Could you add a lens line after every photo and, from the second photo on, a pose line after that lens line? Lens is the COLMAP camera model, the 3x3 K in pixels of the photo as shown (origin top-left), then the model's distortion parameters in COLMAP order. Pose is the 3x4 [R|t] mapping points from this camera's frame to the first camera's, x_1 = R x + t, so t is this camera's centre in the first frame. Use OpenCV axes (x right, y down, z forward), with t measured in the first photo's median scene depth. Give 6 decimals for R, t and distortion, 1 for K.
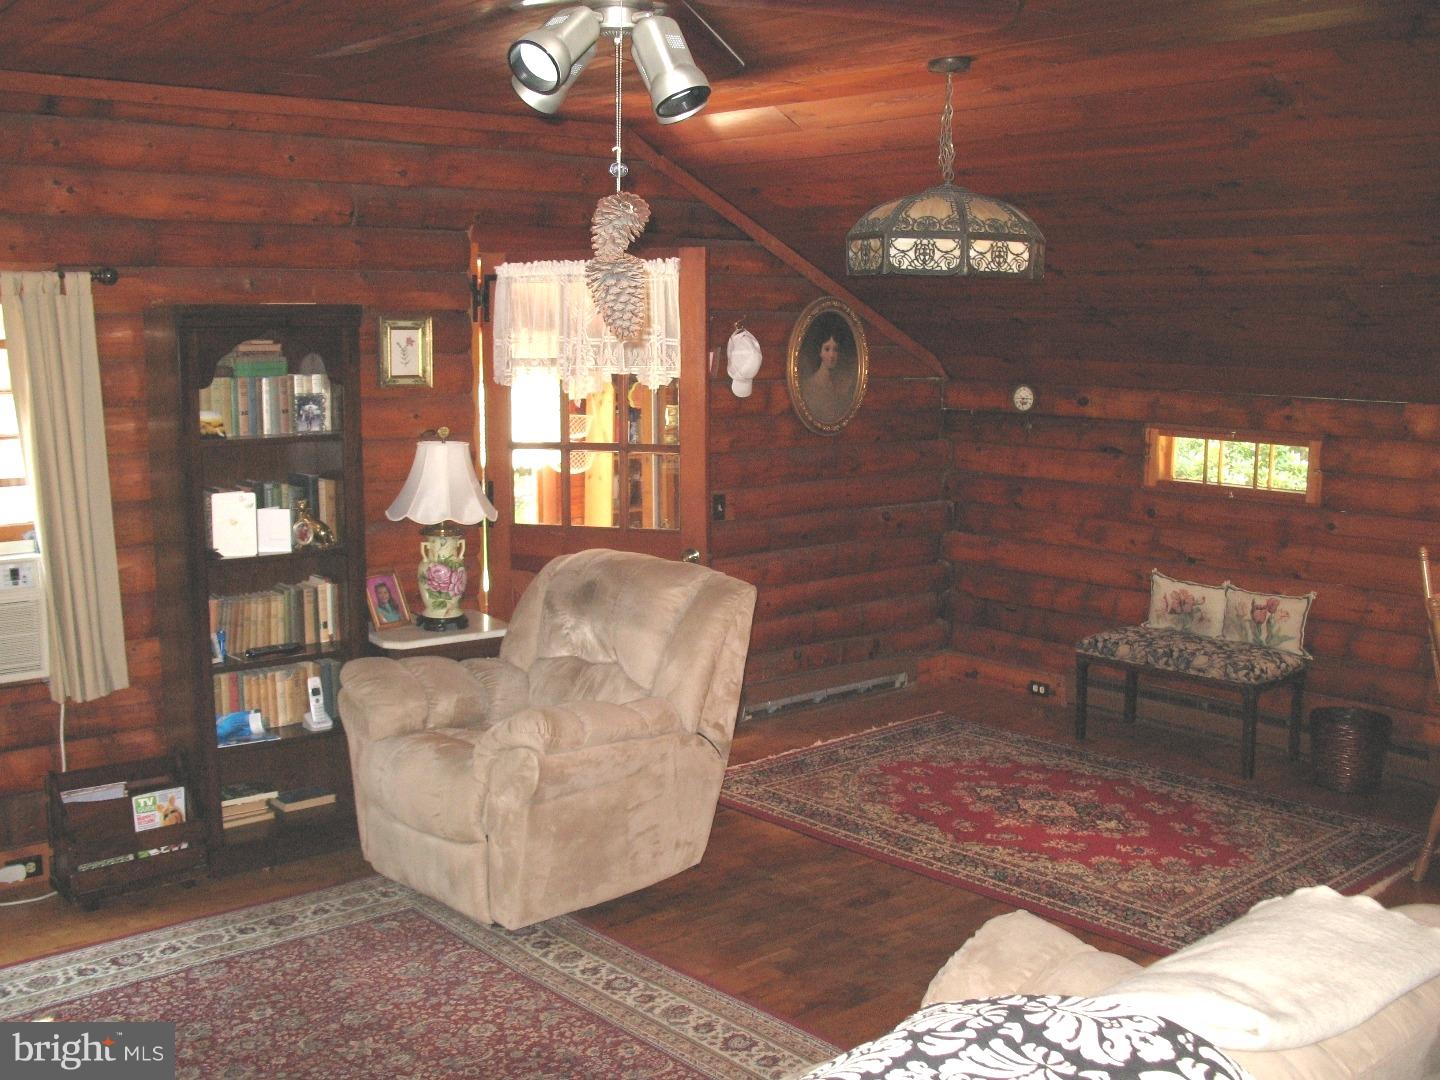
lens RADIAL K [[1466.9, 0, 713.7], [0, 1466.9, 547.8], [0, 0, 1]] dist [-0.188657, 0.202291]
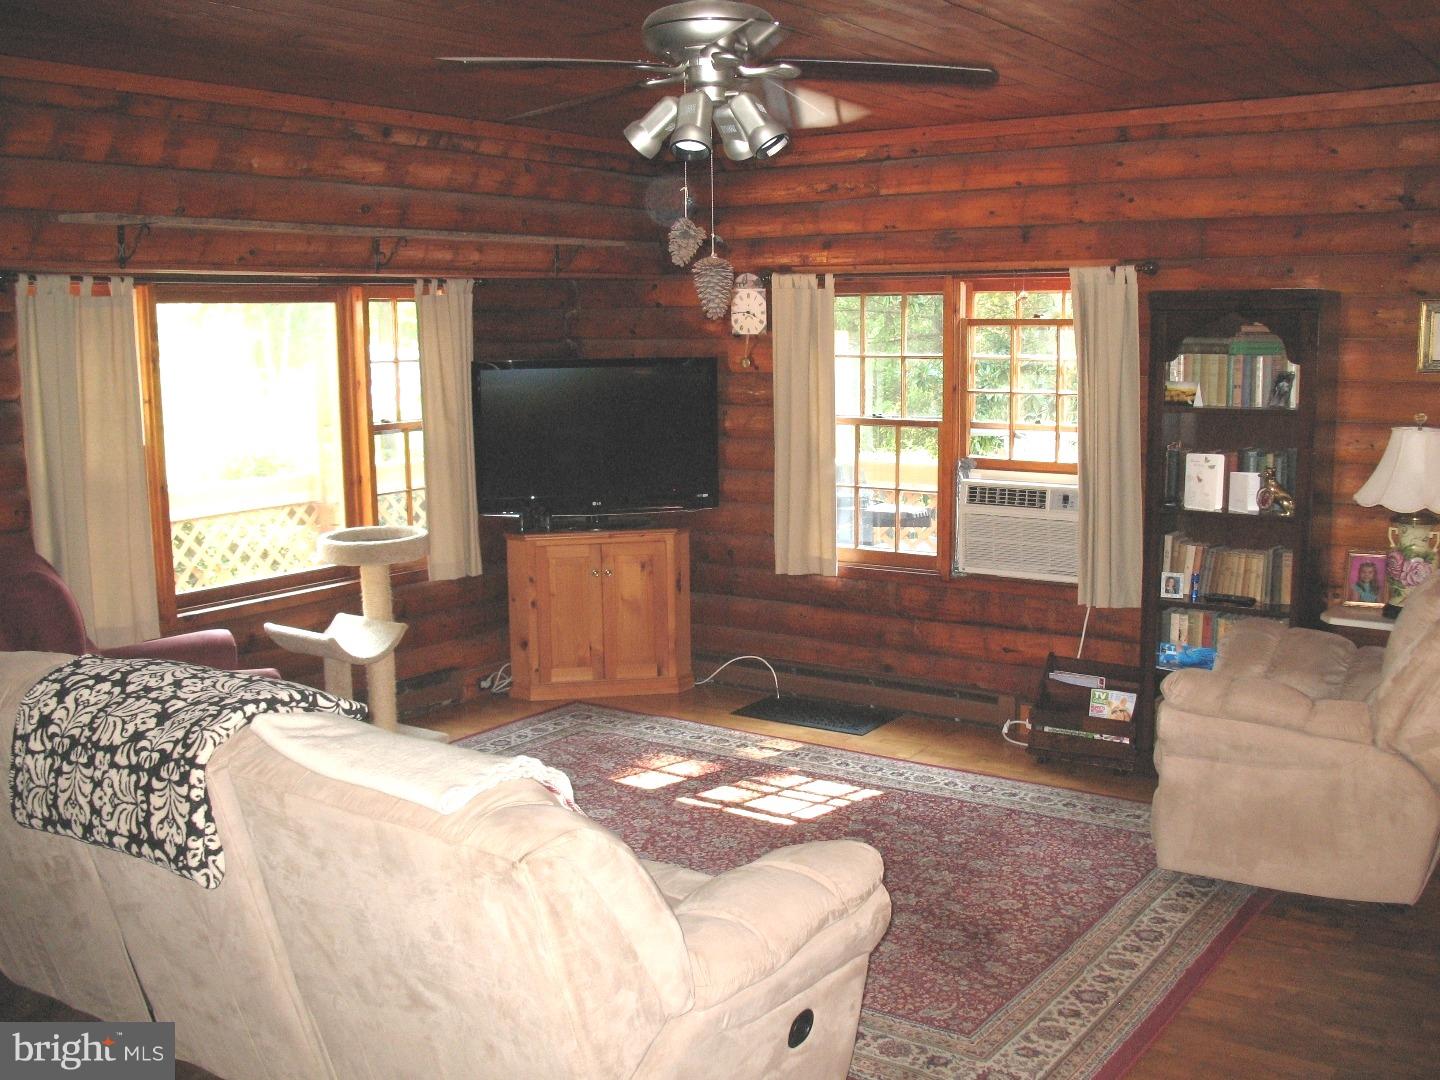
lens RADIAL K [[1466.9, 0, 713.7], [0, 1466.9, 547.8], [0, 0, 1]] dist [-0.188657, 0.202291]
pose [[0.239693, 0.138566, -0.960909, 0.704364], [-0.128060, 0.985626, 0.110186, -0.042110], [0.962366, 0.096643, 0.253993, 0.349130]]
